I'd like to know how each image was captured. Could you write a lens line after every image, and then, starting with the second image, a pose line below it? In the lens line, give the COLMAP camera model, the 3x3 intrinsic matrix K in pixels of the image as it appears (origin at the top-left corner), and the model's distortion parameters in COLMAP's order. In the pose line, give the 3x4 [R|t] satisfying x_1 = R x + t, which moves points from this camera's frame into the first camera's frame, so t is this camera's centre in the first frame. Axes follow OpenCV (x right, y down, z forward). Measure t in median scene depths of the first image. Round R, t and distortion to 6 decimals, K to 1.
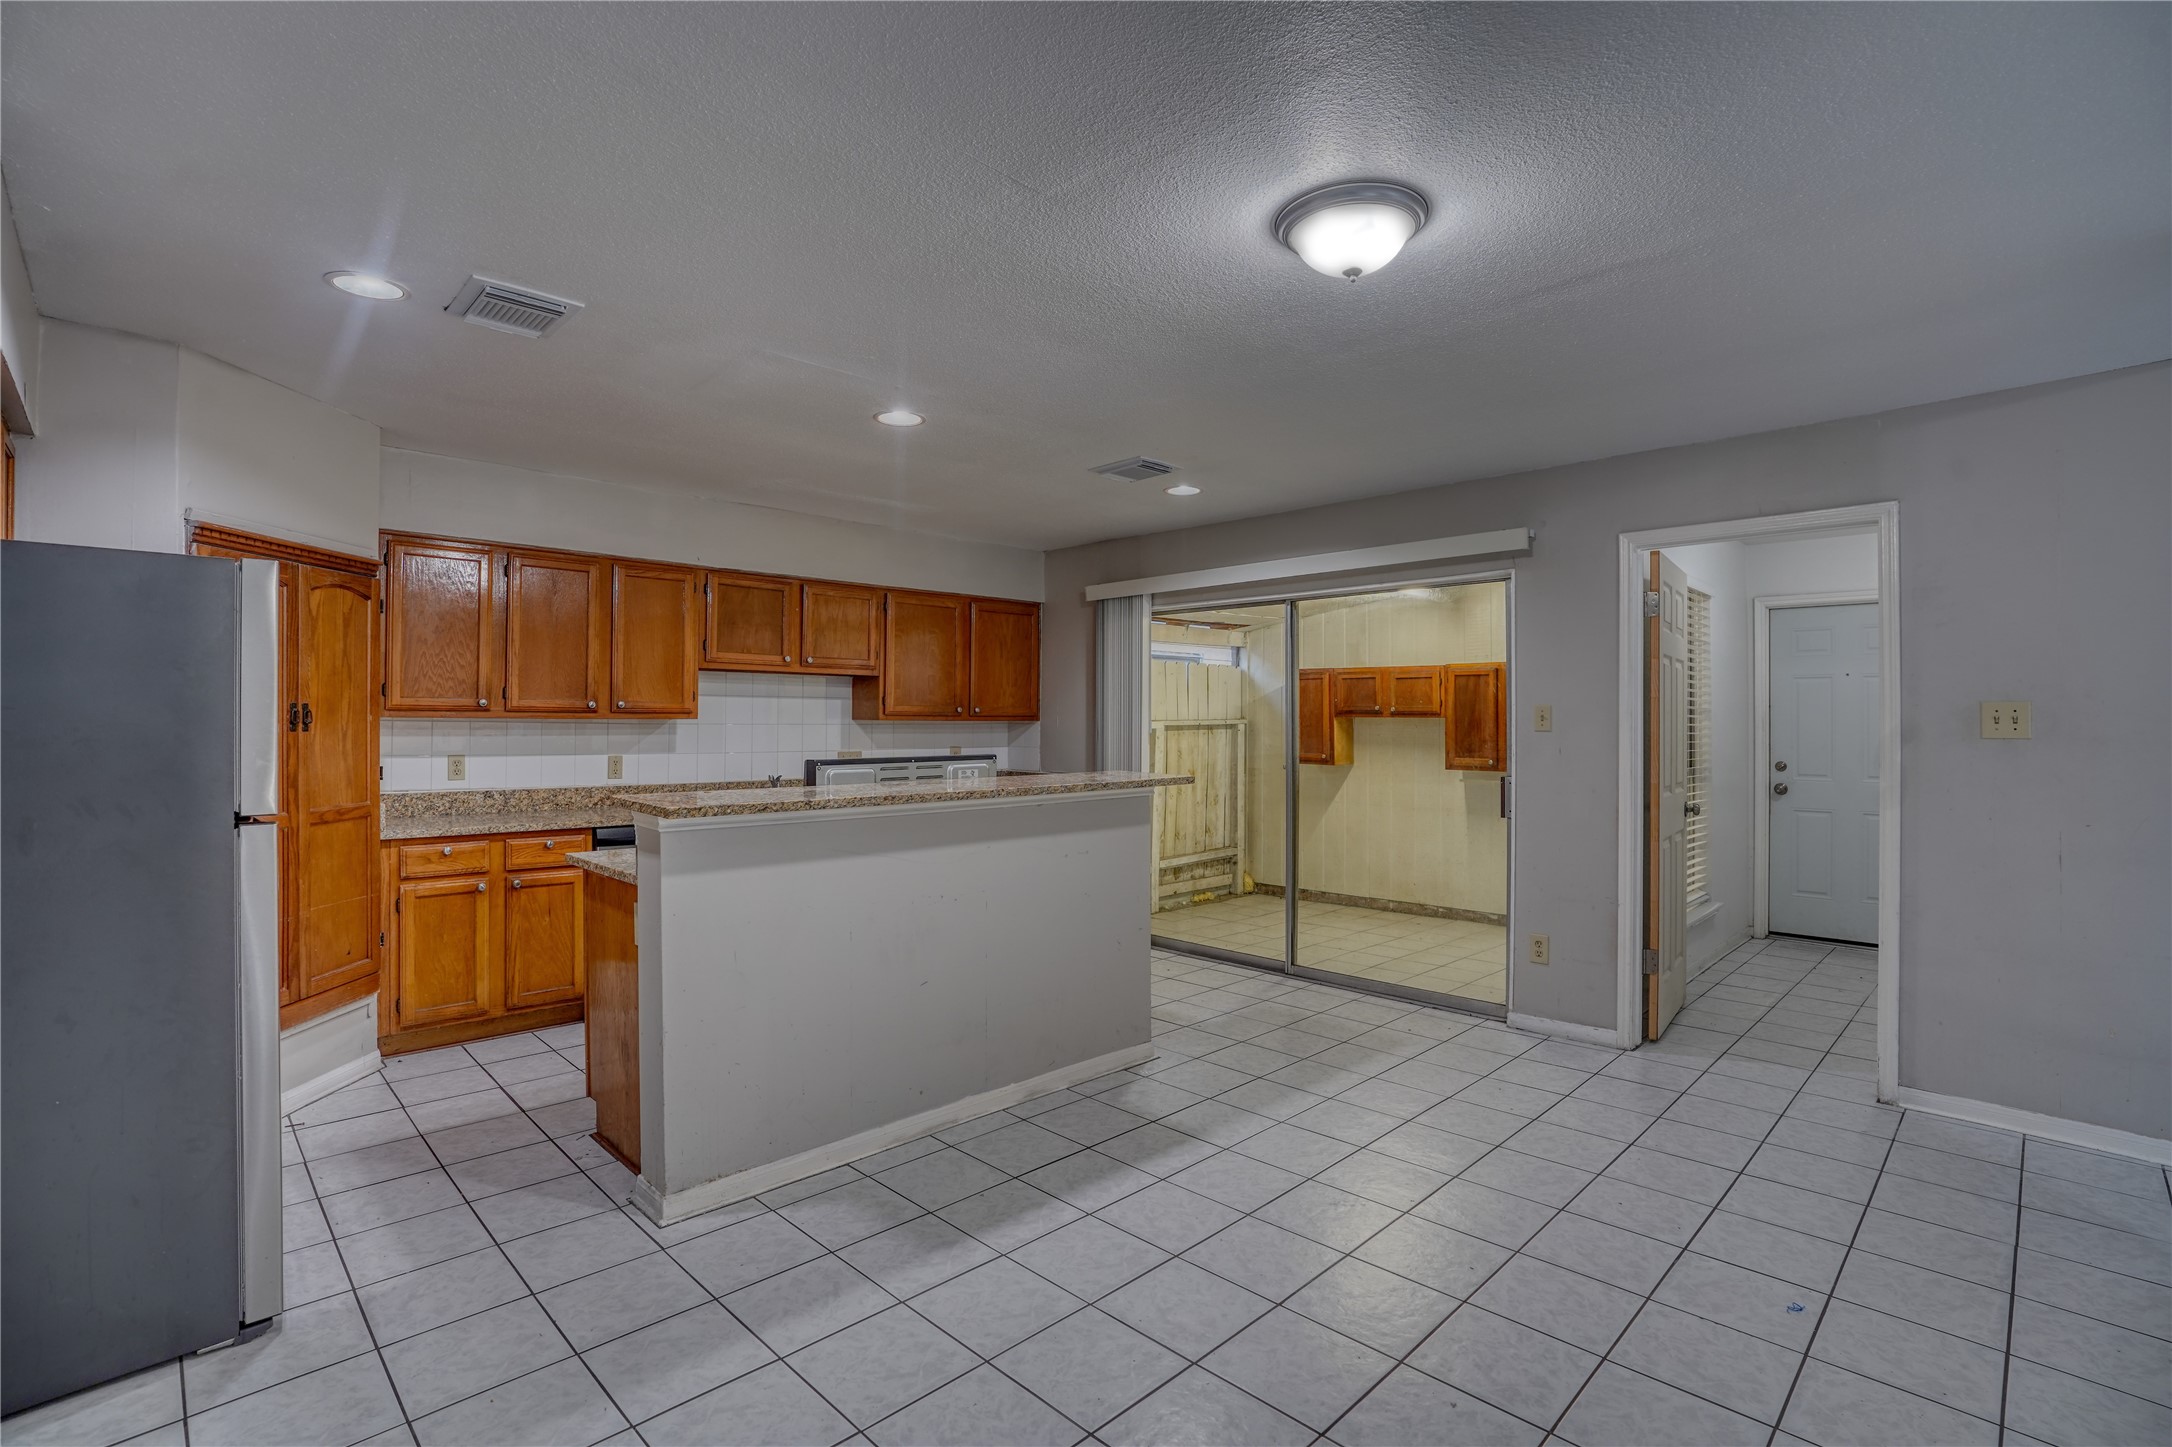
lens RADIAL K [[1010.5, 0, 1087.4], [0, 1010.5, 718.2], [0, 0, 1]] dist [-0.051536, 0.011753]
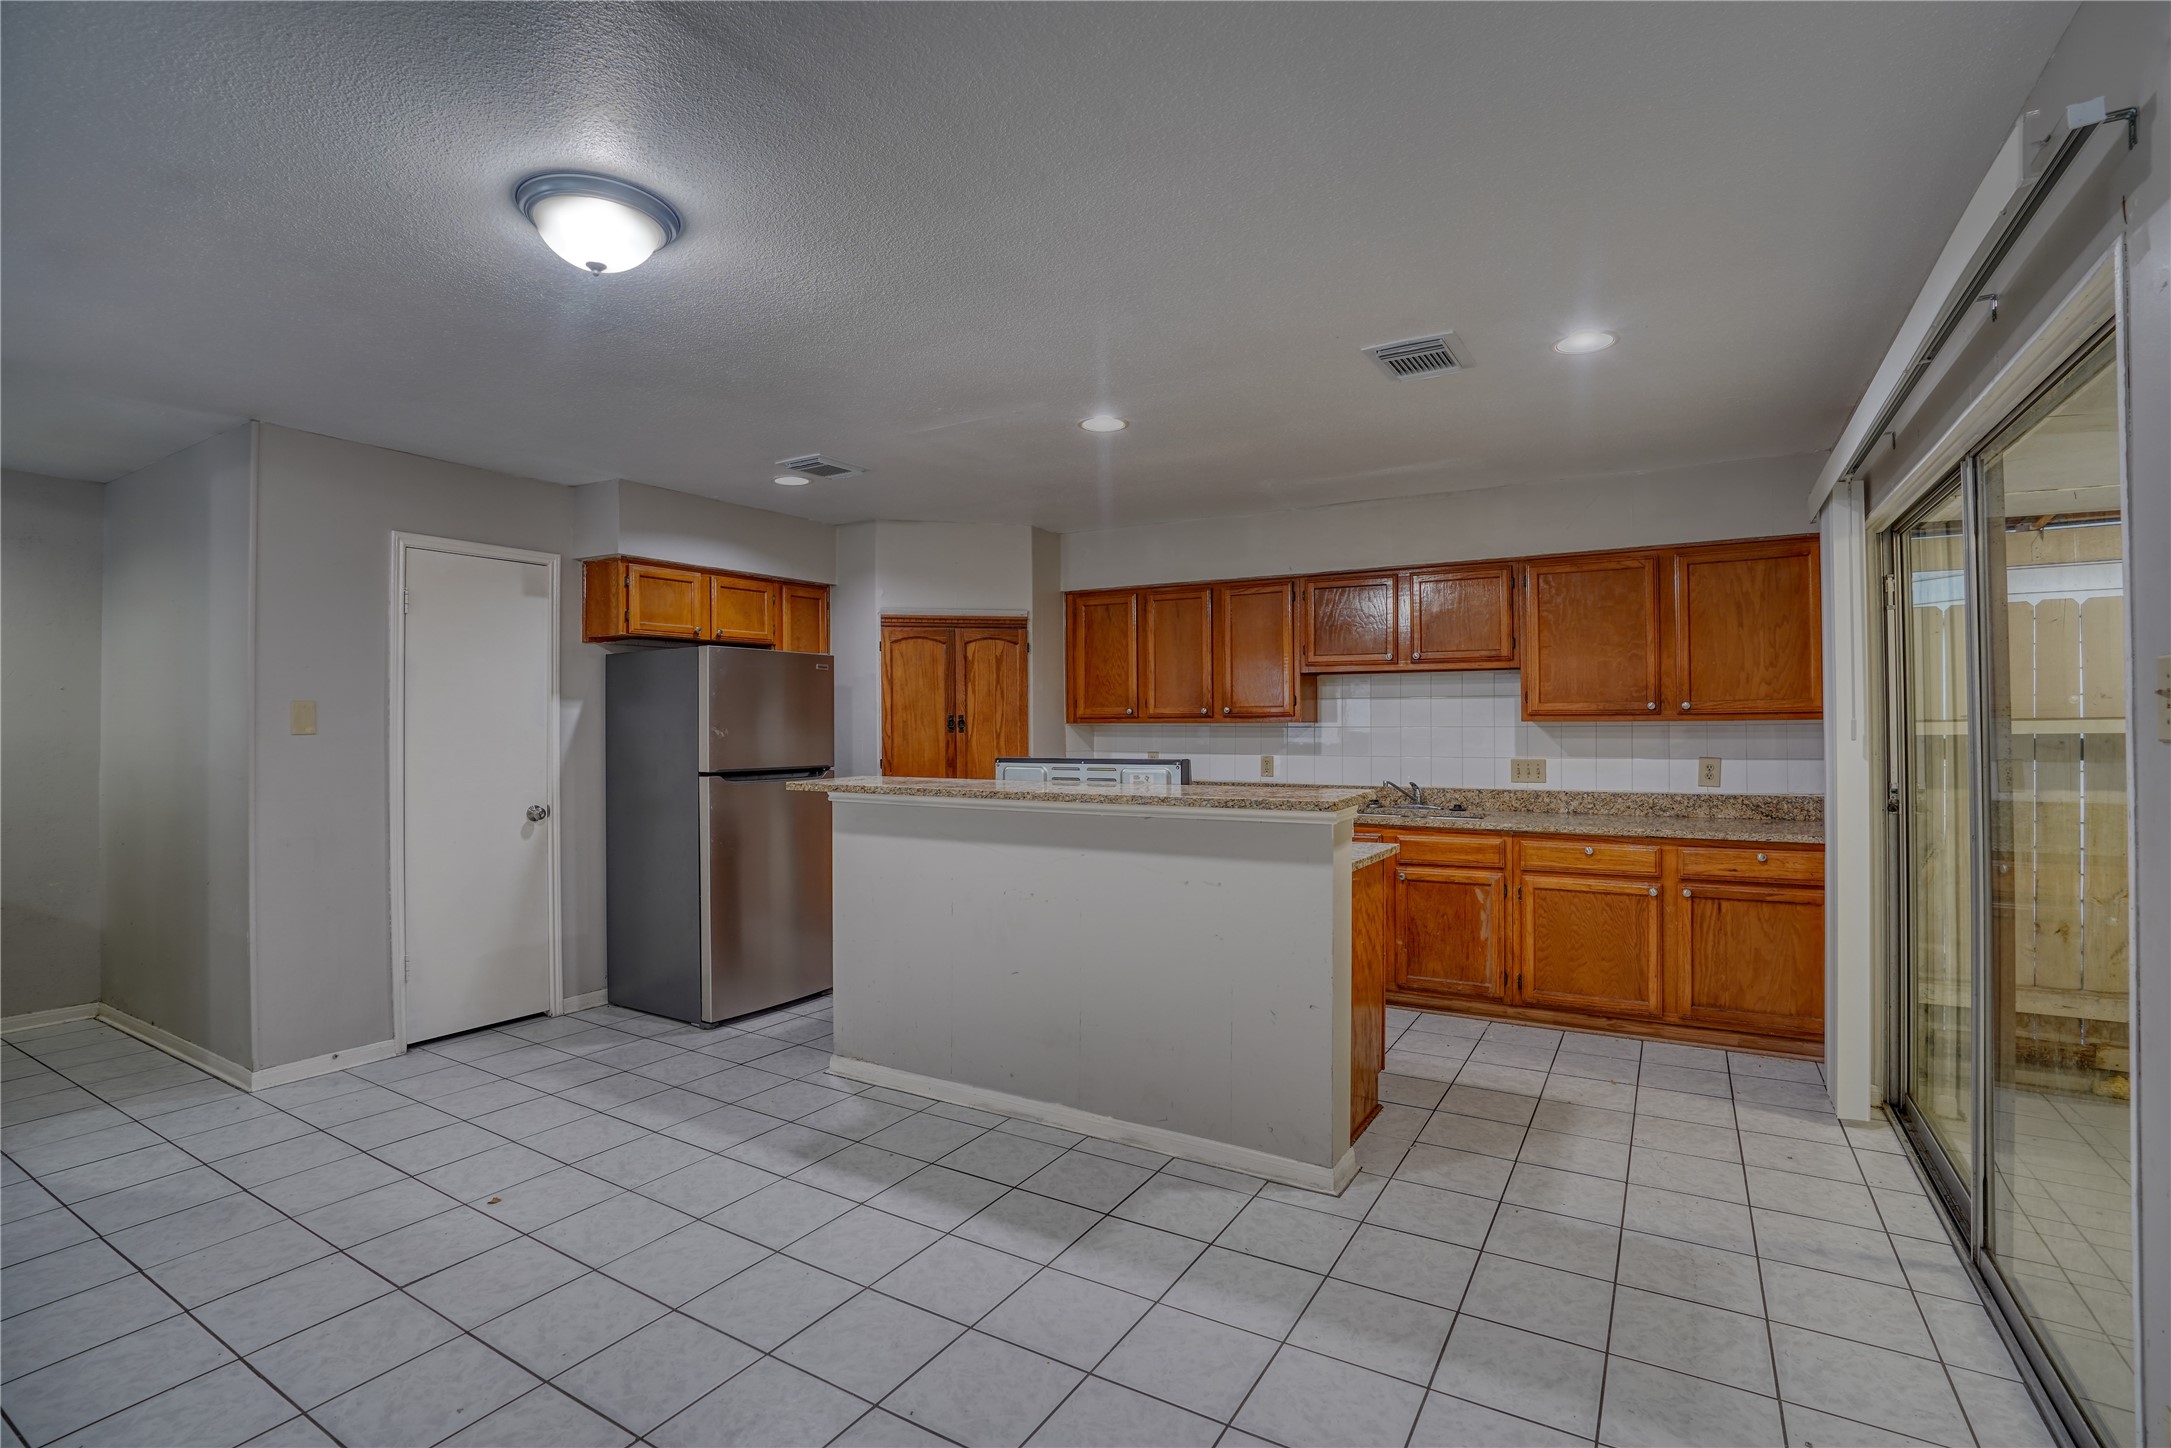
lens RADIAL K [[1010.0, 0, 1070.6], [0, 1010.0, 717.4], [0, 0, 1]] dist [-0.051536, 0.011753]
pose [[0.234393, -0.012988, -0.972055, 0.800582], [0.008057, 0.999902, -0.011418, 0.008086], [0.972109, -0.005155, 0.234474, 0.738096]]
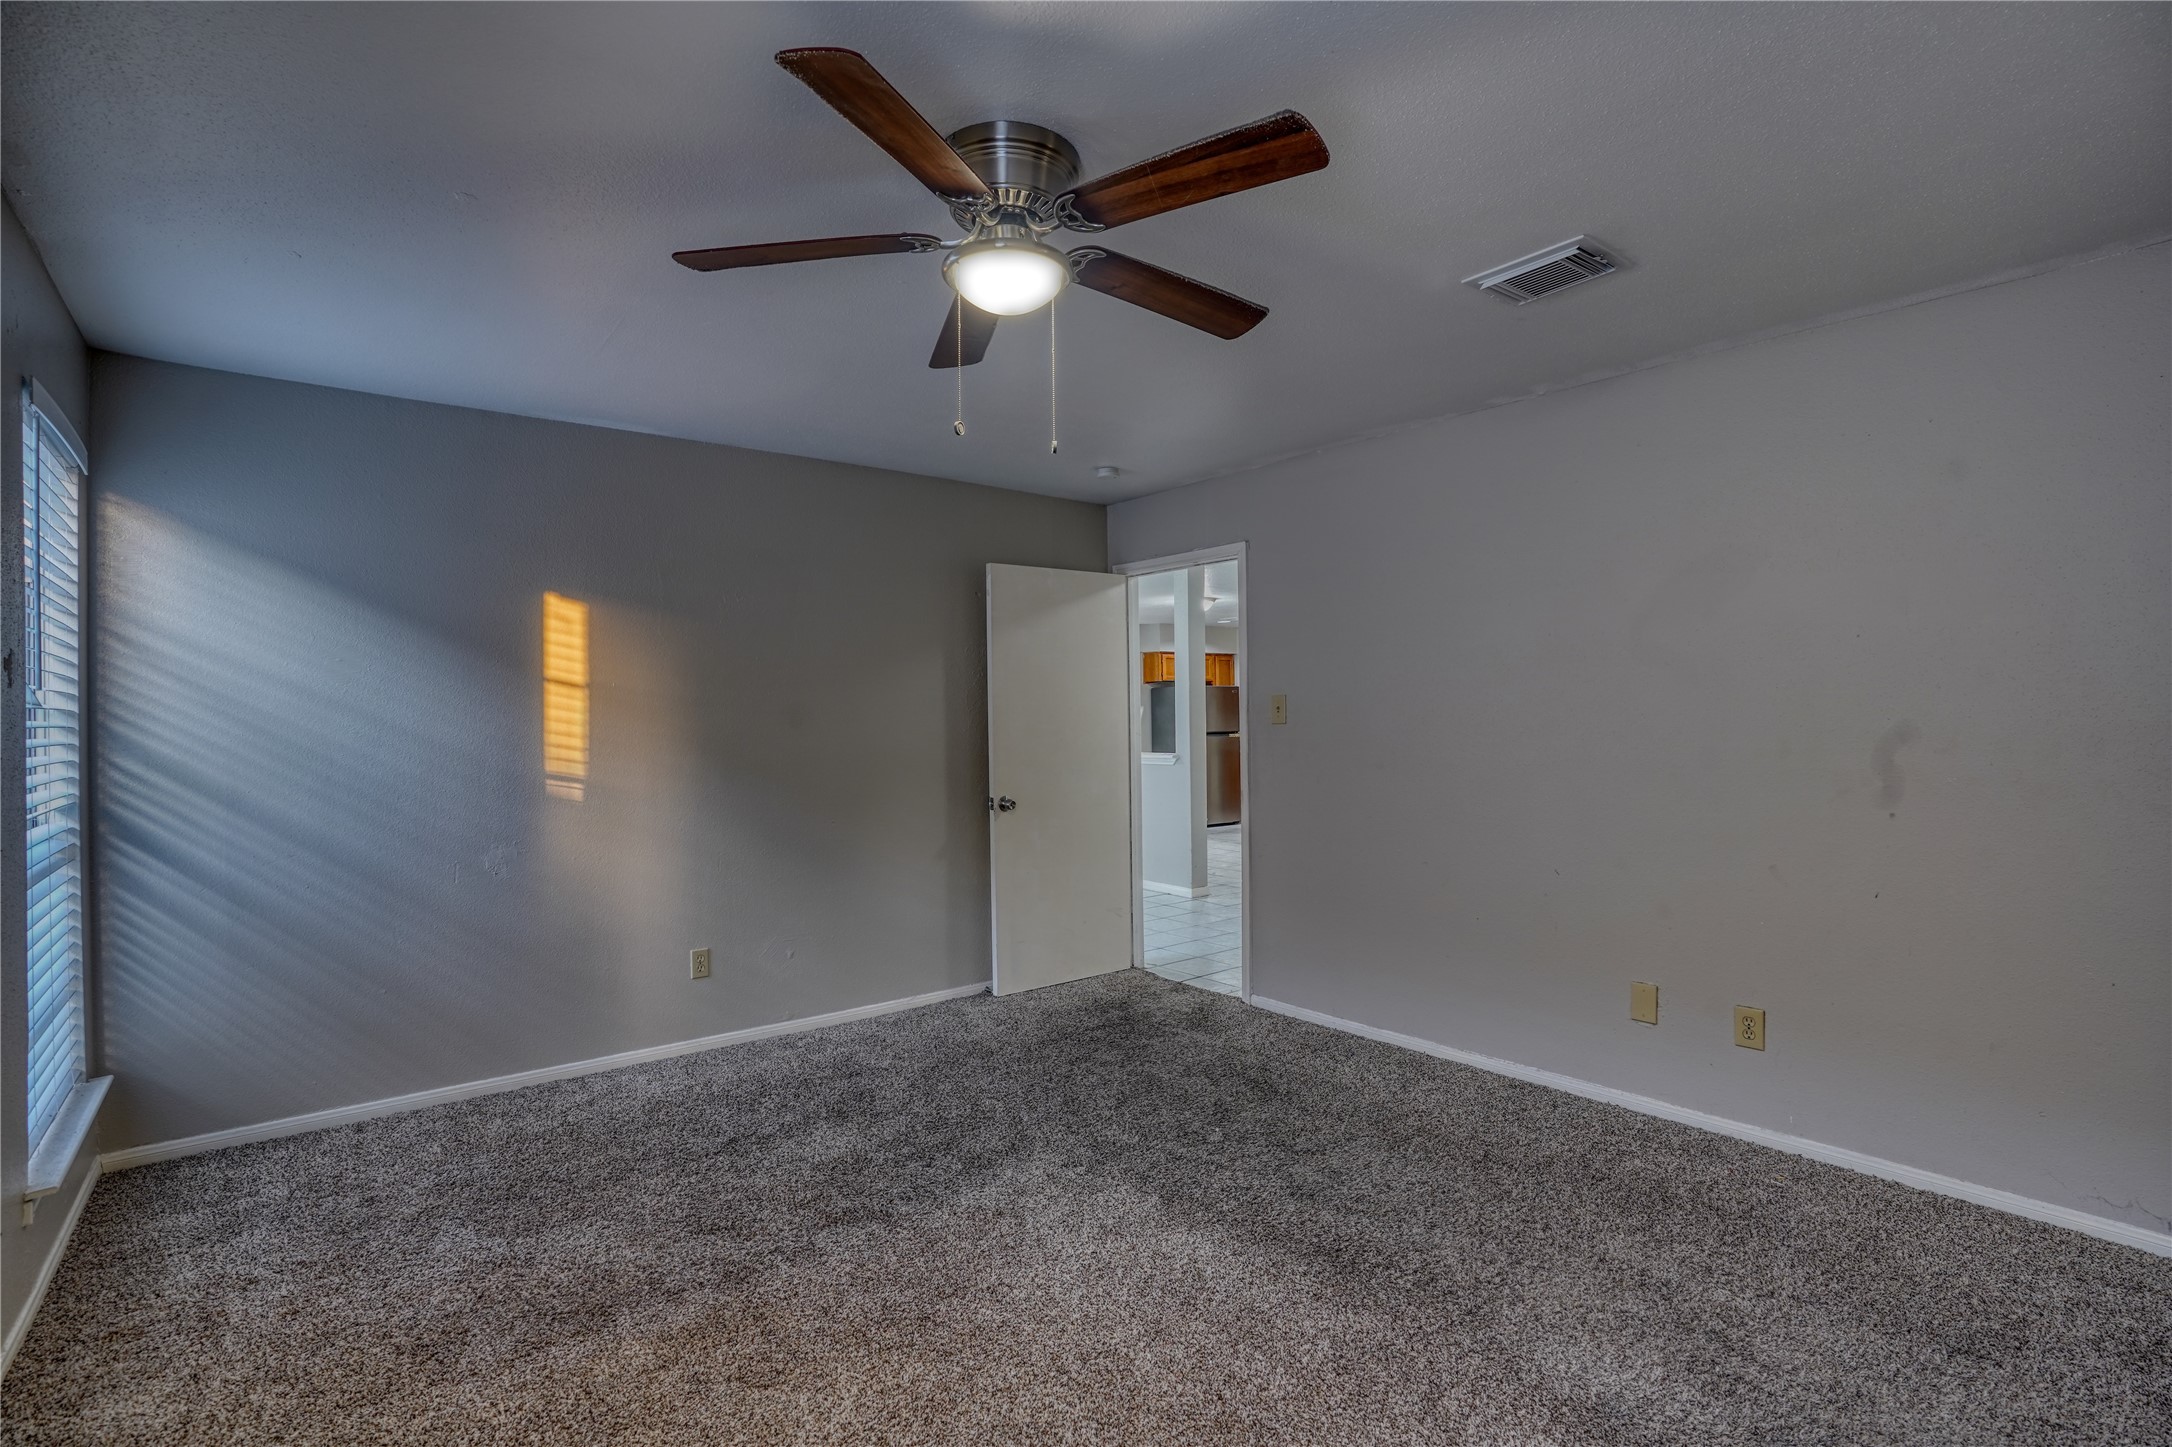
lens RADIAL K [[1010.5, 0, 1084.2], [0, 1010.5, 718.2], [0, 0, 1]] dist [-0.051536, 0.011753]
pose [[-0.114740, 0.006507, -0.993374, 2.943813], [0.004794, 0.999971, 0.005996, -0.012595], [0.993384, -0.004074, -0.114768, 0.618999]]
